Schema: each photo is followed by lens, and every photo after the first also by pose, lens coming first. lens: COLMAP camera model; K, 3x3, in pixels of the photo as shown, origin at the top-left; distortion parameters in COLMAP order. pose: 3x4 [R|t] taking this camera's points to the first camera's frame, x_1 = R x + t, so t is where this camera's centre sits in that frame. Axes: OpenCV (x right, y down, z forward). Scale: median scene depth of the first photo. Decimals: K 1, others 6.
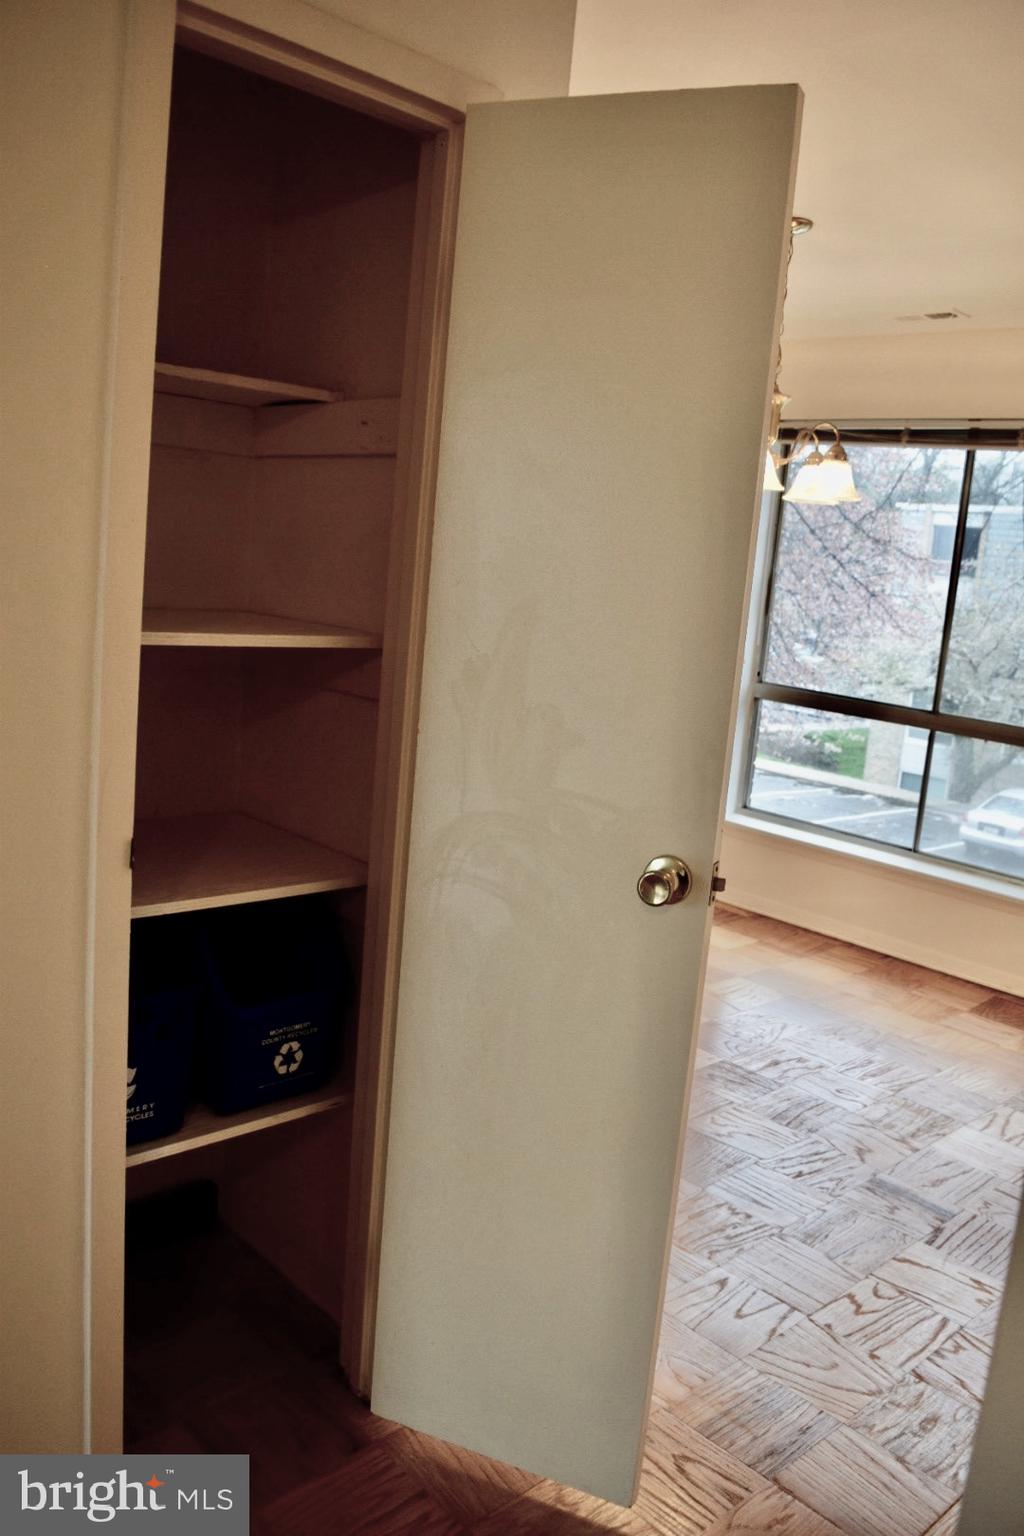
lens RADIAL K [[1206.0, 0, 512.0], [0, 1206.0, 768.0], [0, 0, 1]] dist [-0.099294, 0.028836]
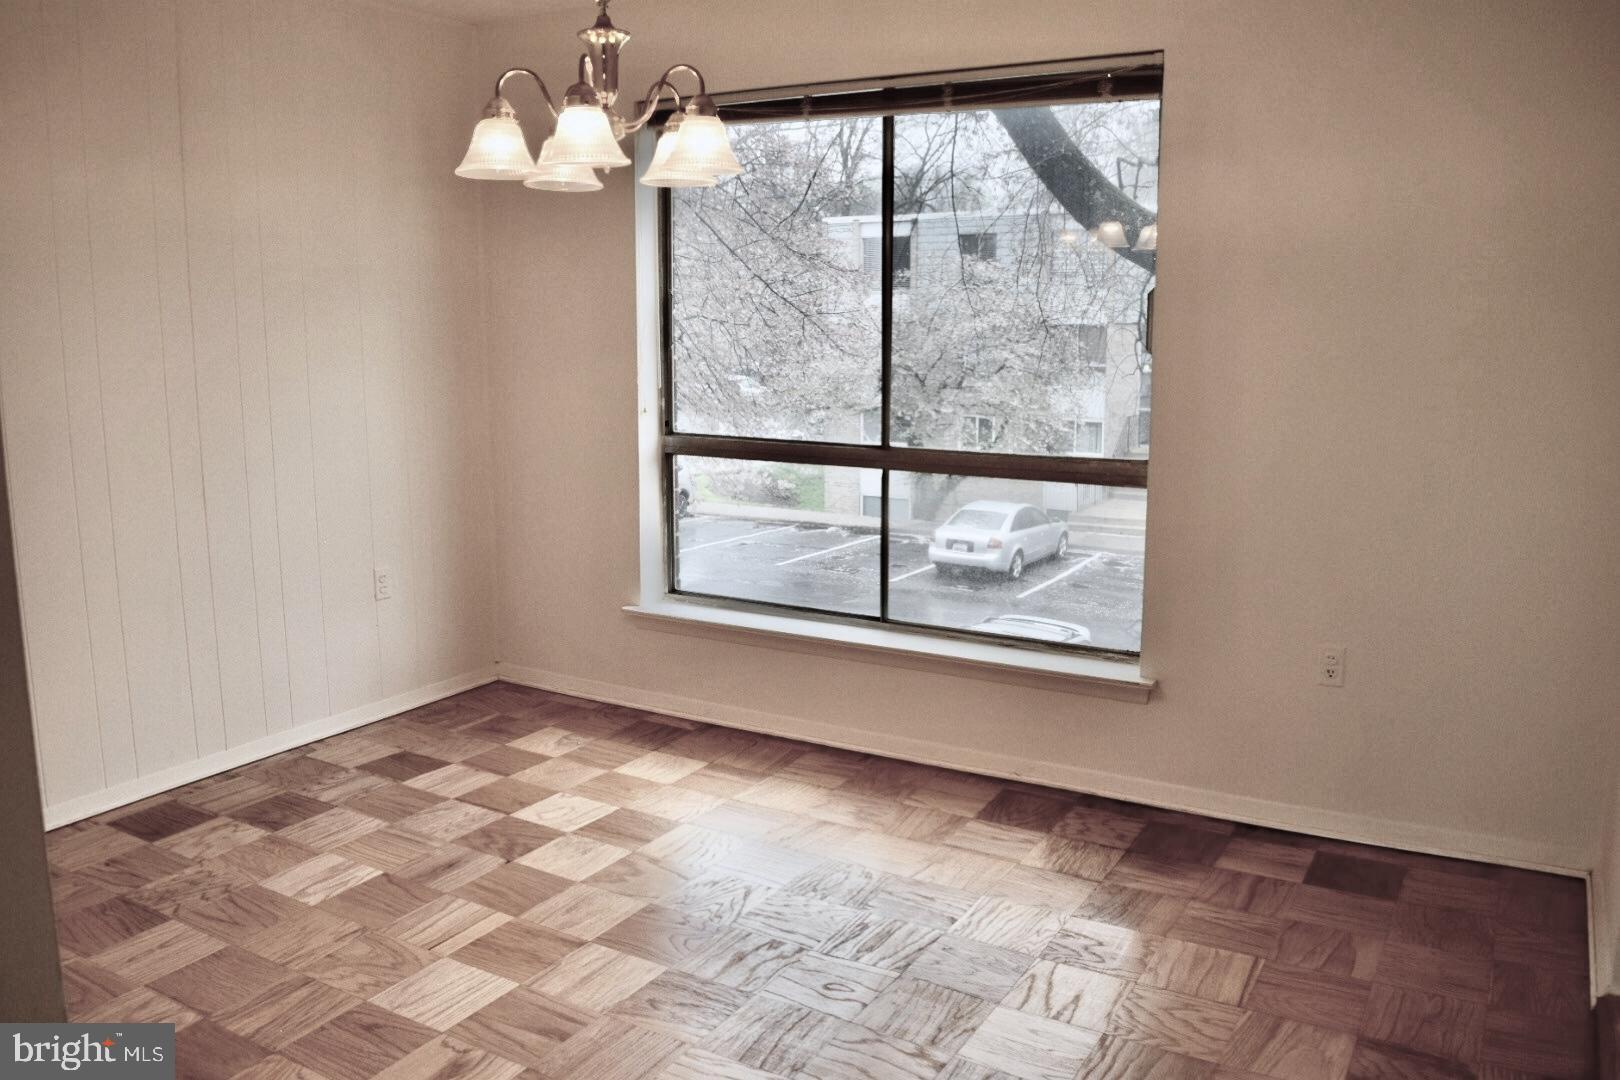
lens RADIAL K [[1272.0, 0, 801.8], [0, 1272.0, 524.6], [0, 0, 1]] dist [-0.099294, 0.028836]
pose [[0.956207, -0.132692, 0.260886, 0.066862], [0.131772, 0.991056, 0.021094, -0.019128], [-0.261351, 0.014207, 0.965139, 0.177808]]
